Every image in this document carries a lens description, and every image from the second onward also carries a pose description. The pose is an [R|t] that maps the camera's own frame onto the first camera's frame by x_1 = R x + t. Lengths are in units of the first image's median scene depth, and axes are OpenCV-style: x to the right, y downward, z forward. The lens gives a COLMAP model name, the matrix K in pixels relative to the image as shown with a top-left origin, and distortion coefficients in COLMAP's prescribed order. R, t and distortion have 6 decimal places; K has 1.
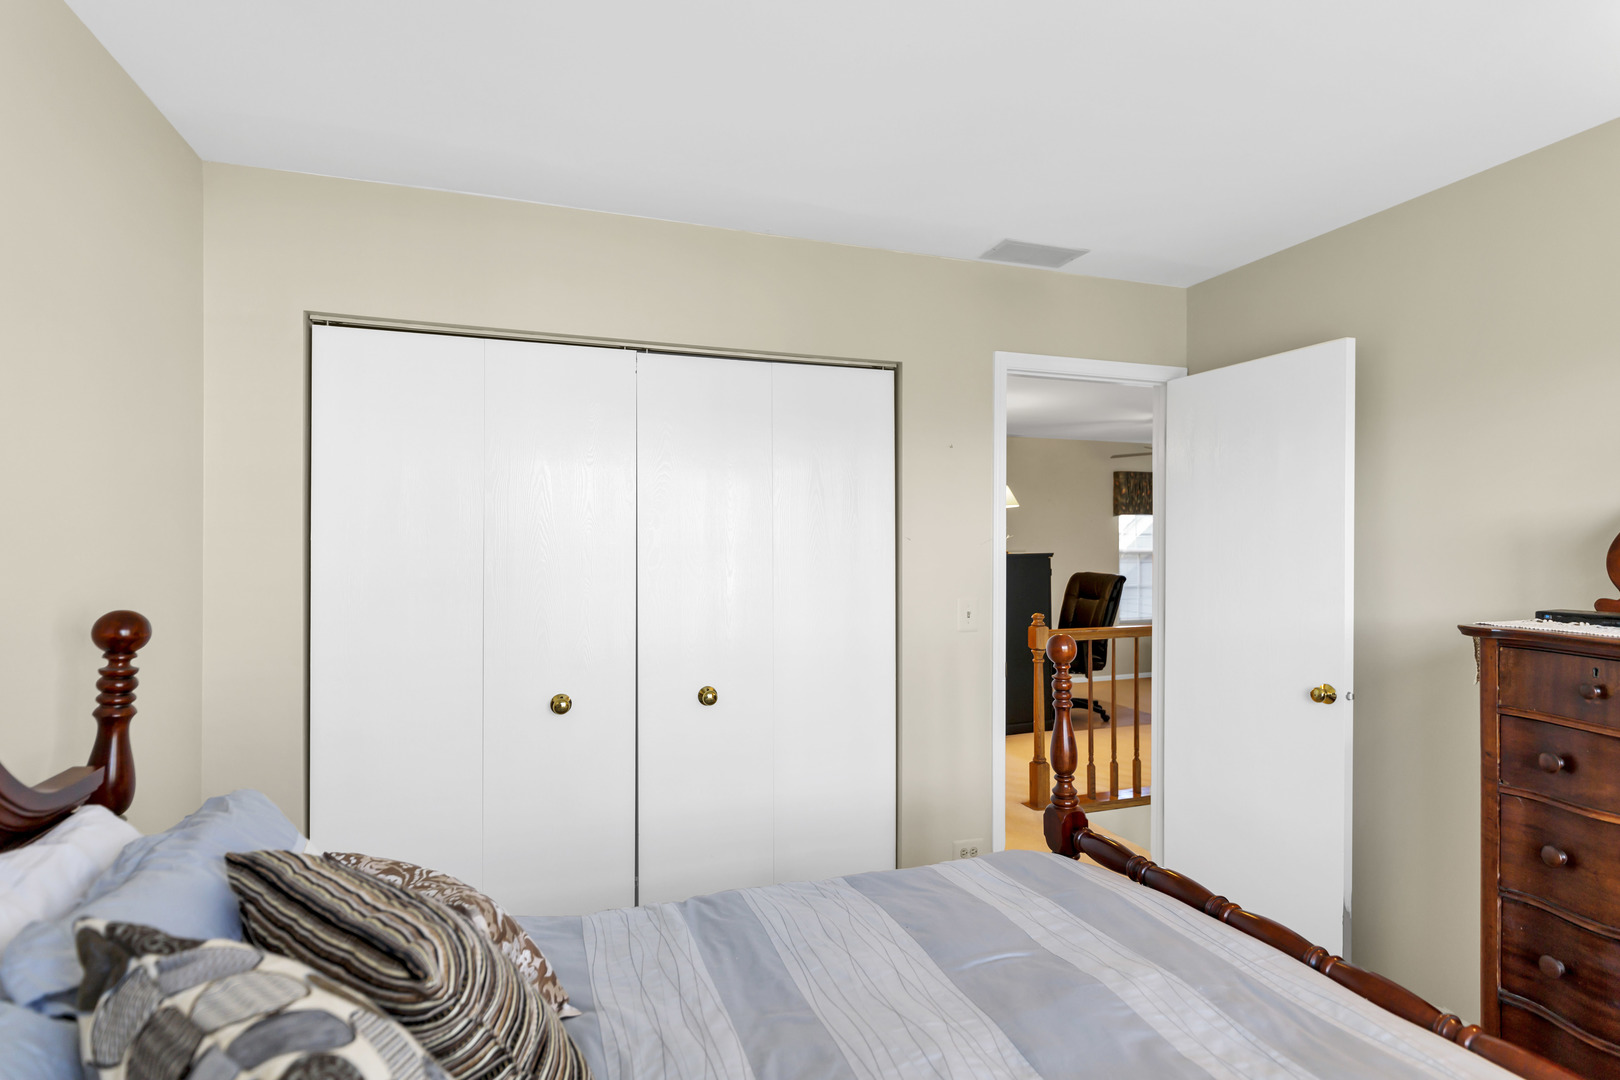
lens RADIAL K [[802.6, 0, 816.2], [0, 802.6, 538.4], [0, 0, 1]] dist [0.002757, 0.000587]
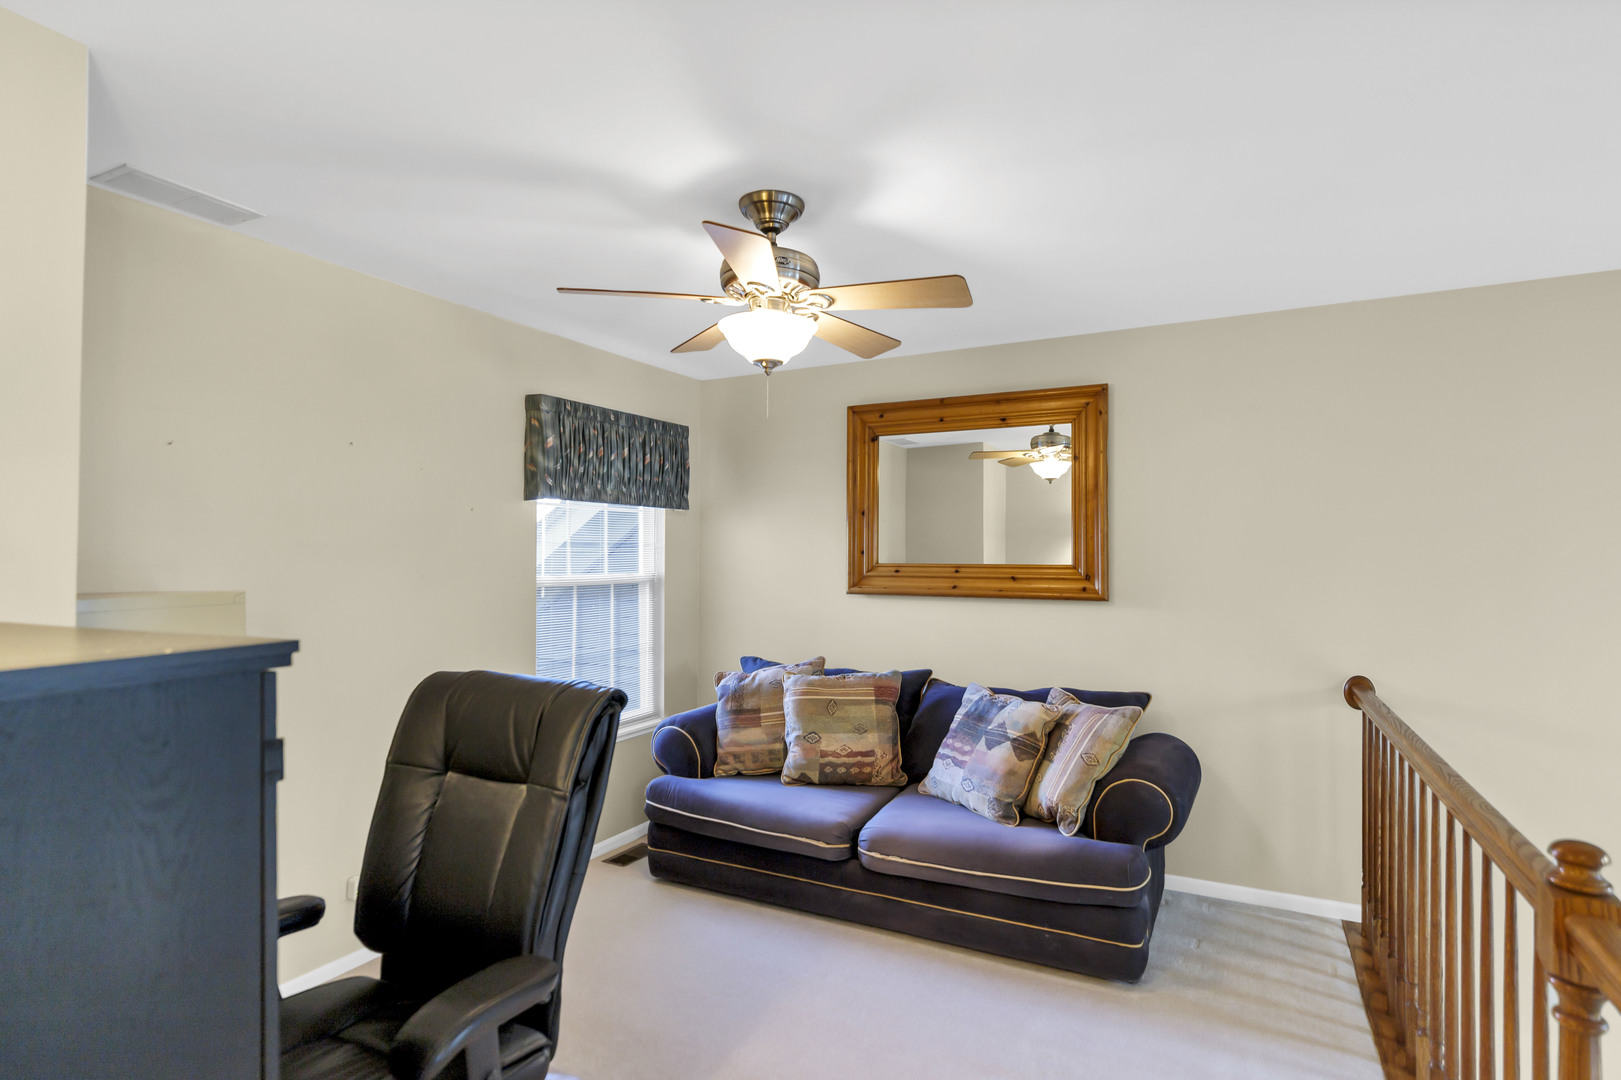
lens RADIAL K [[803.1, 0, 819.1], [0, 803.1, 545.0], [0, 0, 1]] dist [0.002757, 0.000587]
pose [[0.716088, 0.019377, 0.697741, 0.187782], [-0.013928, 0.999812, -0.013471, -0.000061], [-0.697871, -0.000071, 0.716223, 0.592479]]
